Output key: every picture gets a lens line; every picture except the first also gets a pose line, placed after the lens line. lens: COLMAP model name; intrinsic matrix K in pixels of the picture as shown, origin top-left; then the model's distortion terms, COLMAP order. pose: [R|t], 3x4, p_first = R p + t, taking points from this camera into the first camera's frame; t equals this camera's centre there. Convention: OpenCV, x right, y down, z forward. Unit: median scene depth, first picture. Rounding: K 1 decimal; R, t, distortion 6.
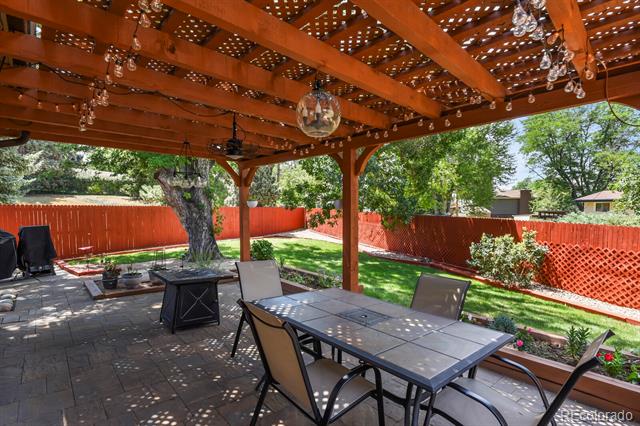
lens RADIAL K [[302.5, 0, 319.7], [0, 302.5, 237.4], [0, 0, 1]] dist [0.000562, 0.000202]
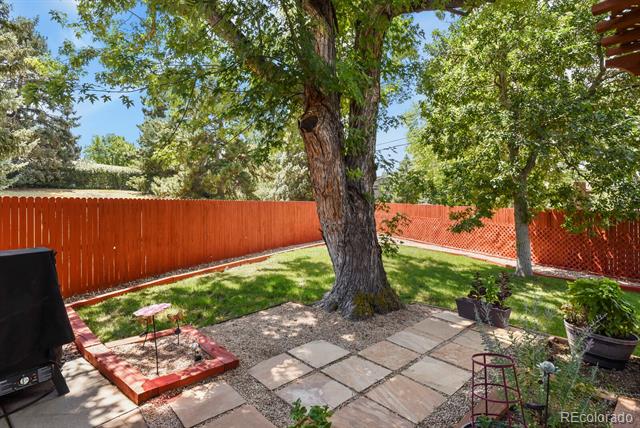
lens RADIAL K [[312.2, 0, 320.0], [0, 312.2, 214.0], [0, 0, 1]] dist [-0.000140, 0.000081]
pose [[0.999991, -0.003593, 0.002167, -0.132147], [0.003725, 0.997901, -0.064648, -0.012808], [-0.001930, 0.064656, 0.997906, 0.142791]]
